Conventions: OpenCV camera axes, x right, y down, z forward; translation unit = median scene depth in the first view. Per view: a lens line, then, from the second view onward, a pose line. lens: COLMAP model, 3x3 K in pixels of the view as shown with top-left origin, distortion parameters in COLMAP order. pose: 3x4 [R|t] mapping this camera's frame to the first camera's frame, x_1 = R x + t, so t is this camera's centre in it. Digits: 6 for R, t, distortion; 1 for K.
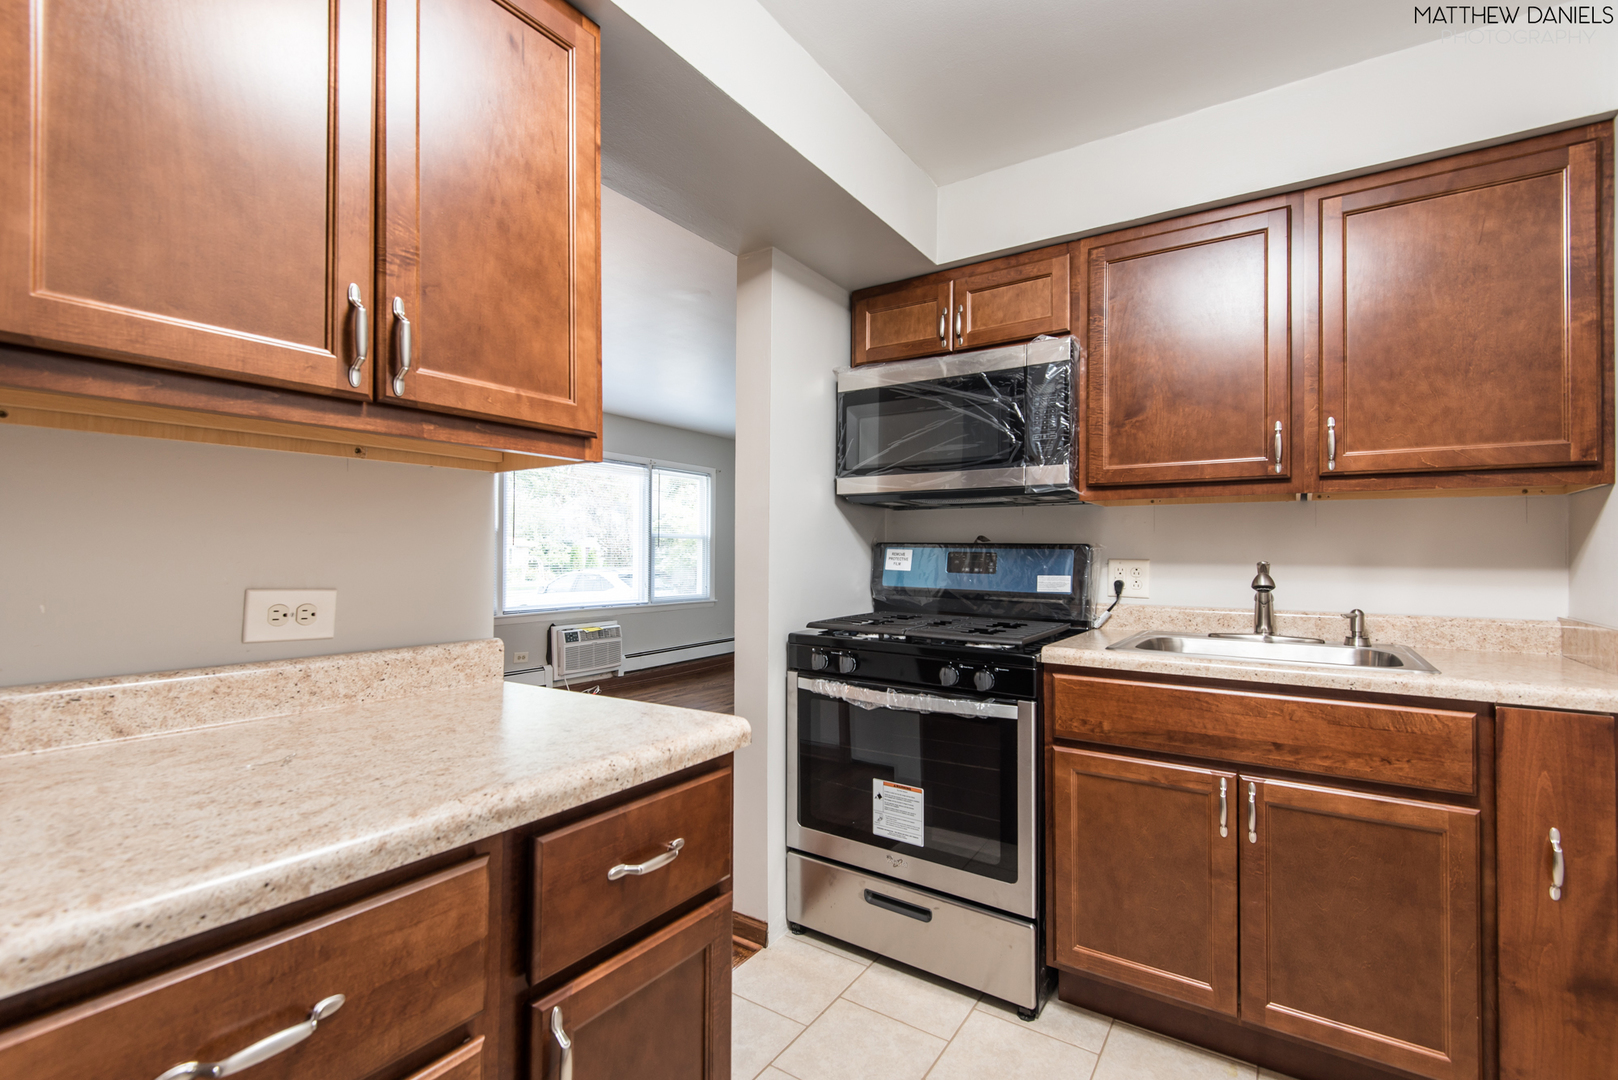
lens RADIAL K [[727.4, 0, 803.9], [0, 727.4, 550.3], [0, 0, 1]] dist [0.025092, -0.014747]
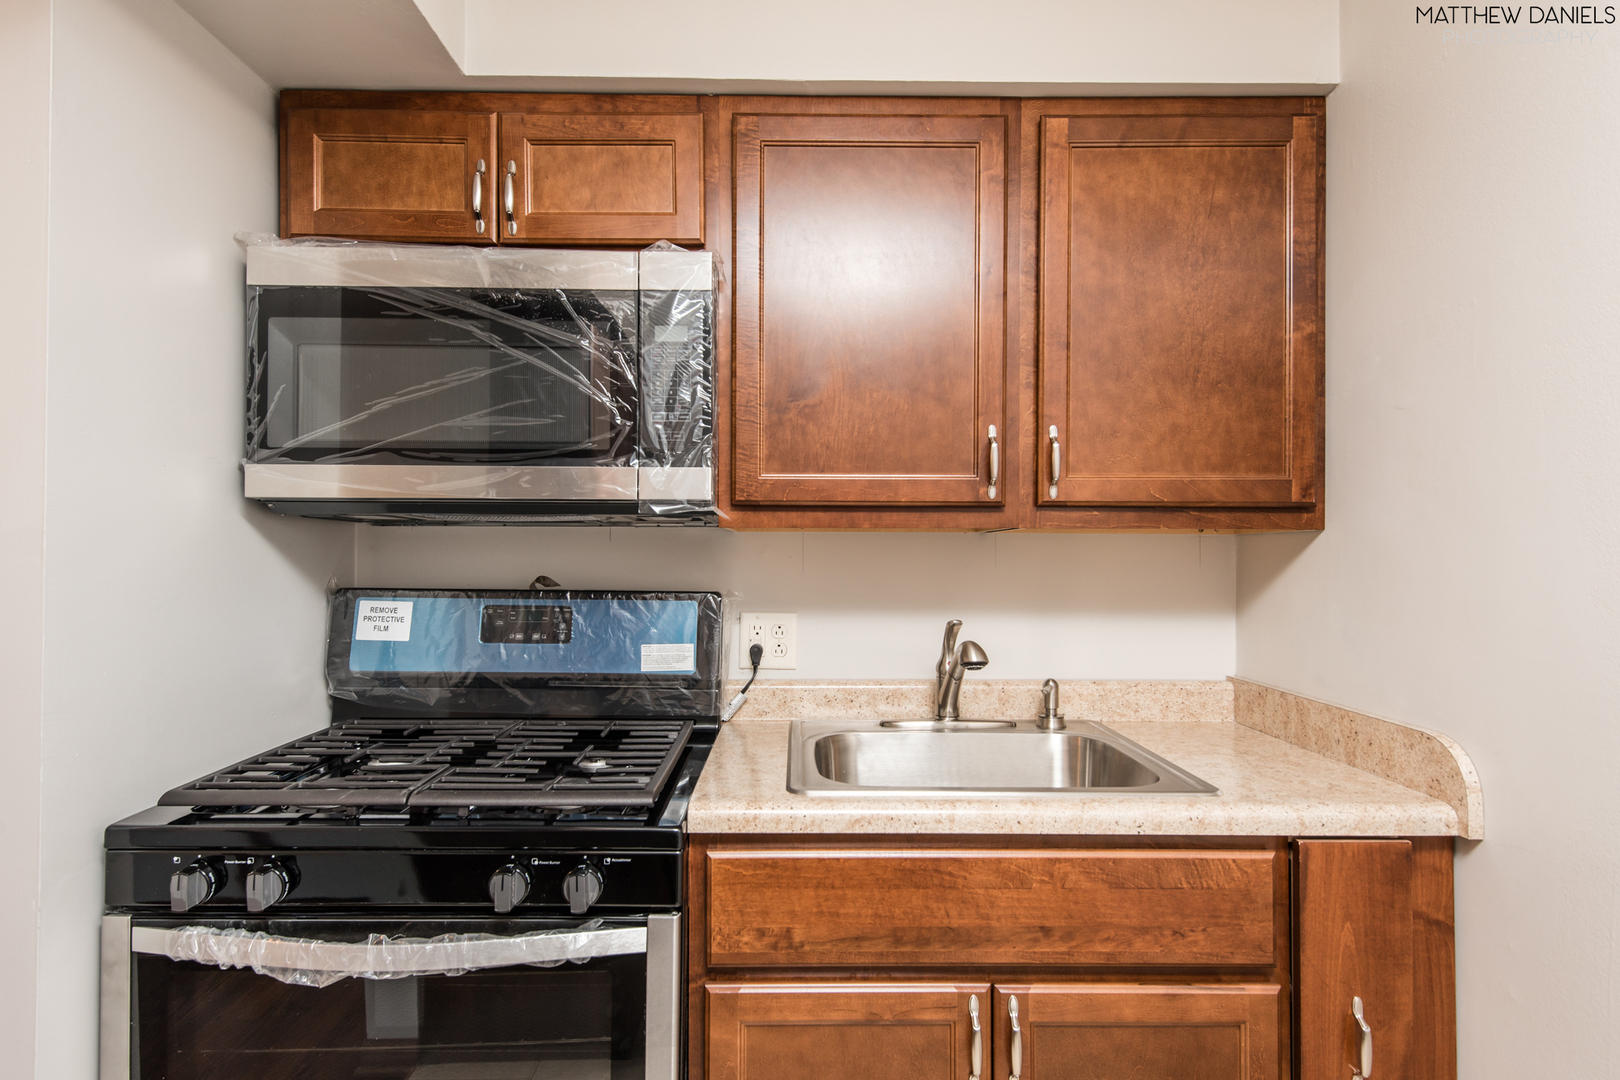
lens RADIAL K [[878.1, 0, 804.2], [0, 878.1, 547.8], [0, 0, 1]] dist [0.051437, -0.041950]
pose [[0.829298, 0.000822, 0.558806, 0.031539], [-0.000956, 1.000000, -0.000052, -0.059655], [-0.558806, -0.000491, 0.829298, 0.414297]]
